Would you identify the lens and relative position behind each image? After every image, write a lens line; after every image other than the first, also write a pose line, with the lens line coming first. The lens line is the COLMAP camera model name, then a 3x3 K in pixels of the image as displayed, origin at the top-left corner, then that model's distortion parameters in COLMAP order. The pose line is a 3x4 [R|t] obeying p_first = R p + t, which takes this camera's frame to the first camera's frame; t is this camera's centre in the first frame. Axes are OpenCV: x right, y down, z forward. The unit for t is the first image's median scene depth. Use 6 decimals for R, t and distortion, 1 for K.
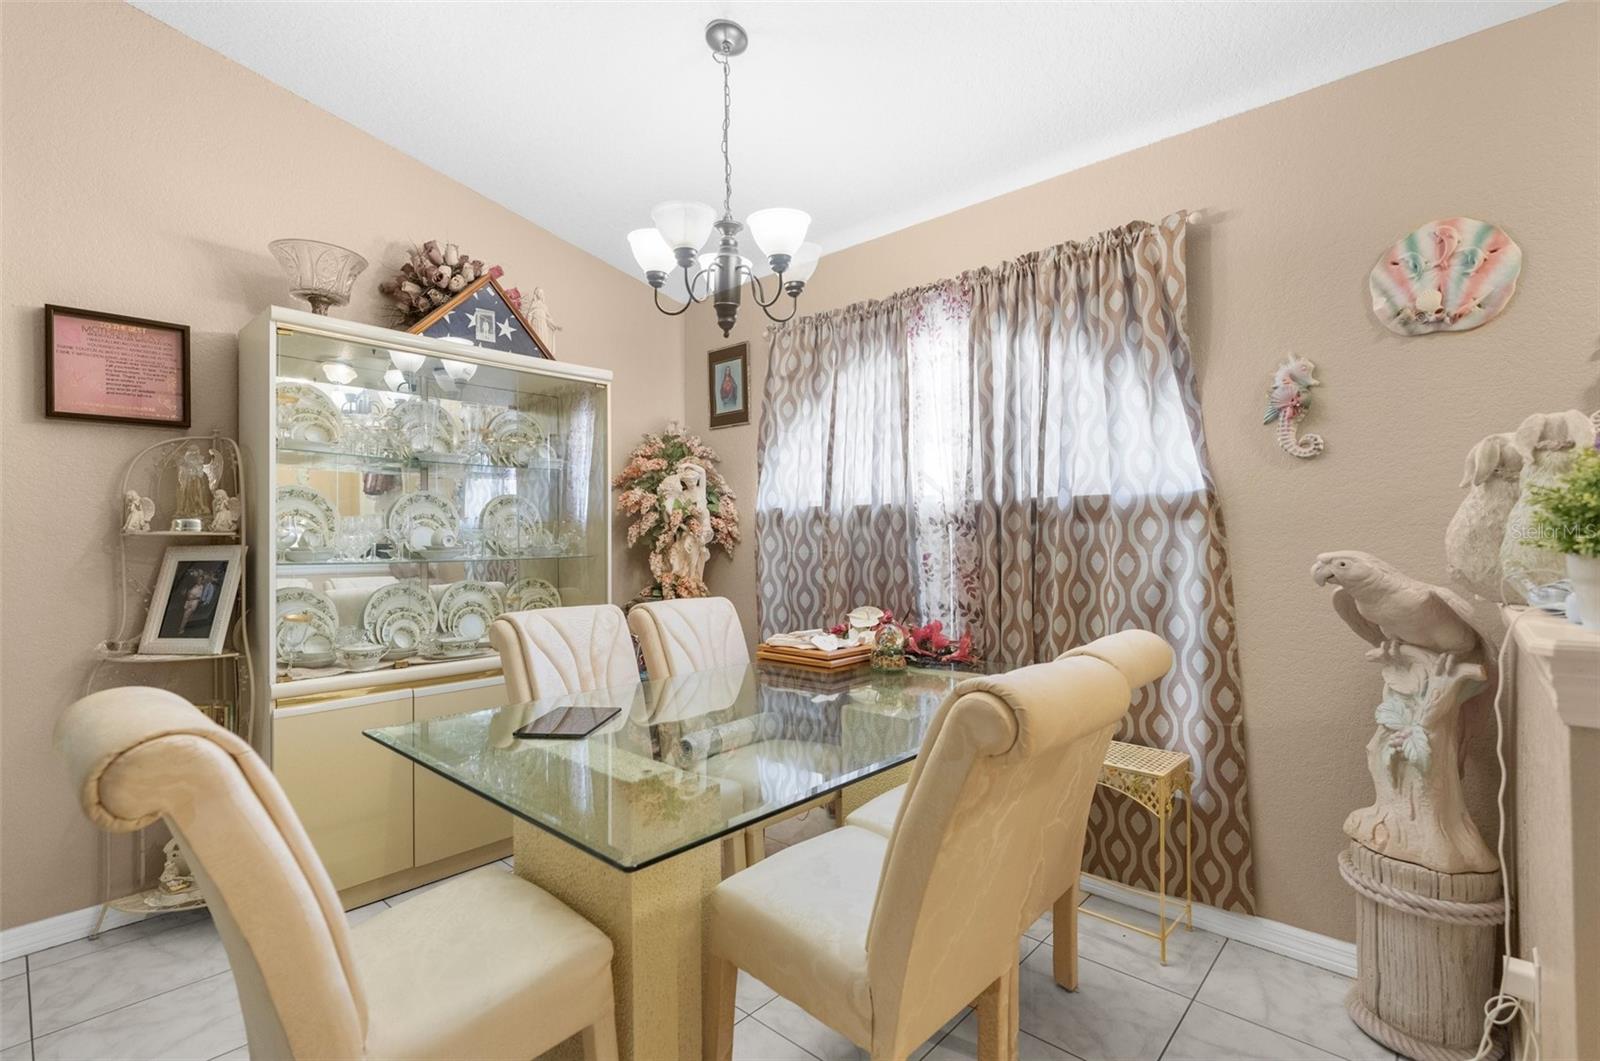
lens RADIAL K [[729.0, 0, 800.0], [0, 729.0, 530.5], [0, 0, 1]] dist [-0.002623, 0.000482]
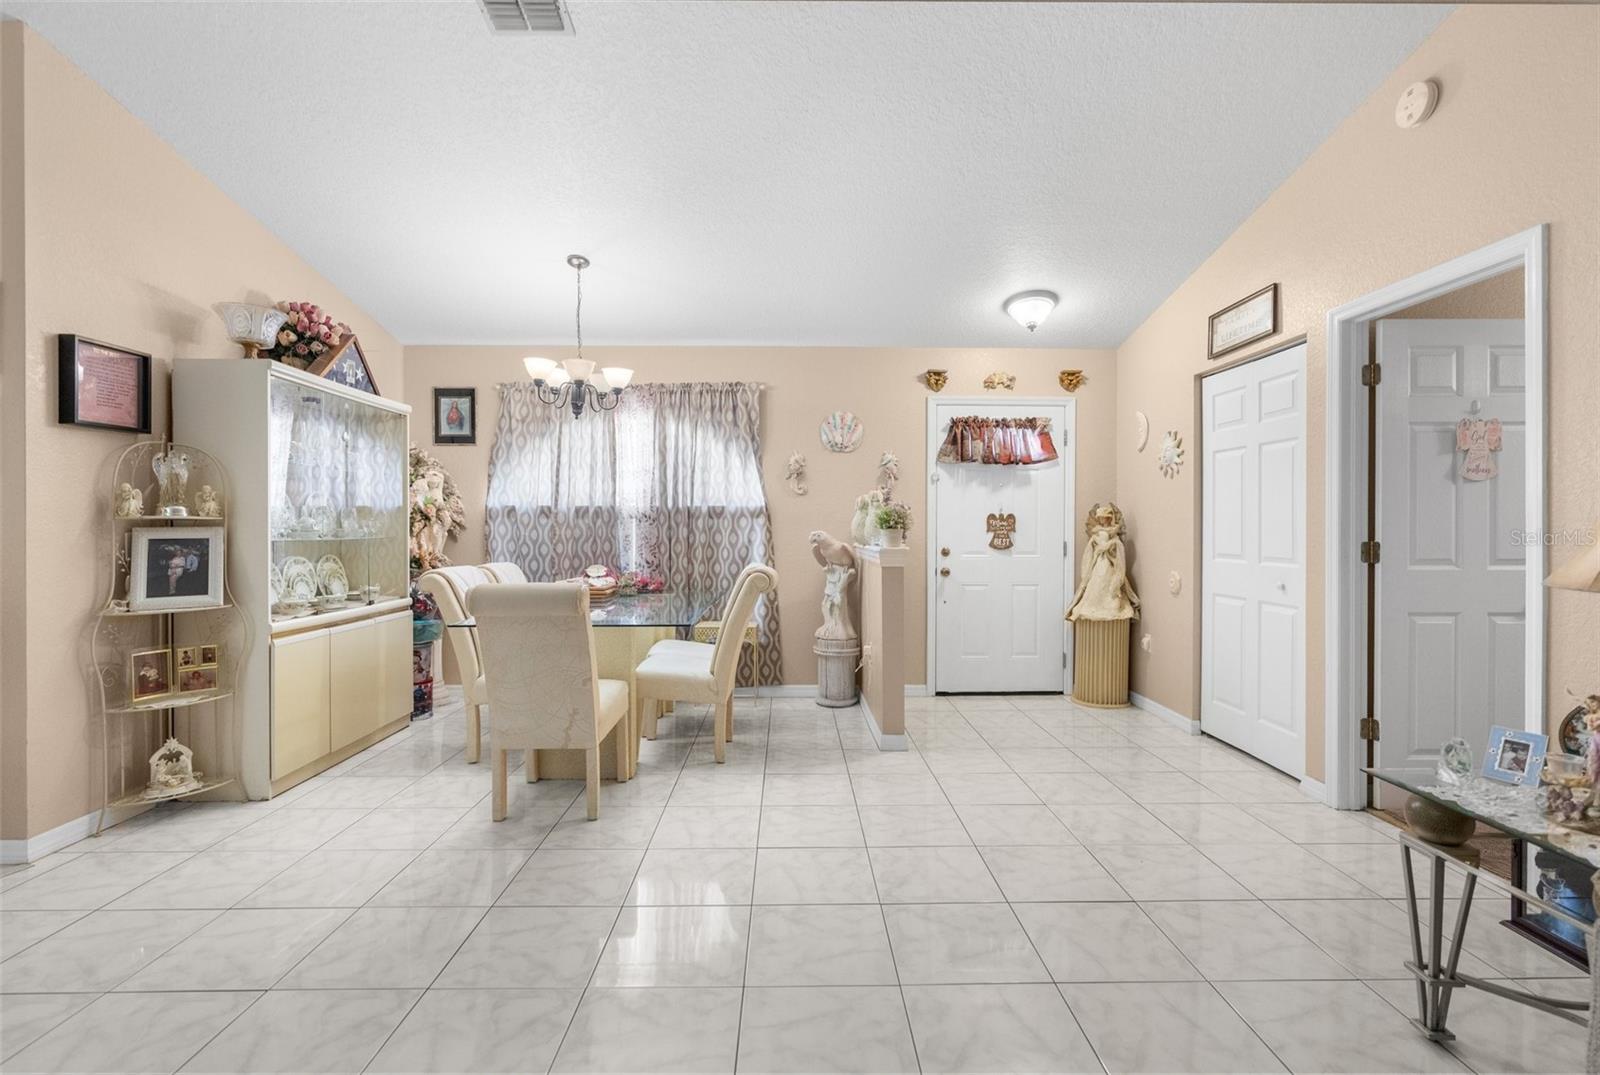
lens RADIAL K [[724.6, 0, 800.0], [0, 724.6, 537.5], [0, 0, 1]] dist [-0.000752, 0.000139]
pose [[0.727586, -0.003078, 0.686010, -0.874168], [-0.009635, 0.999845, 0.014704, 0.009562], [-0.685949, -0.017308, 0.727444, -0.697615]]
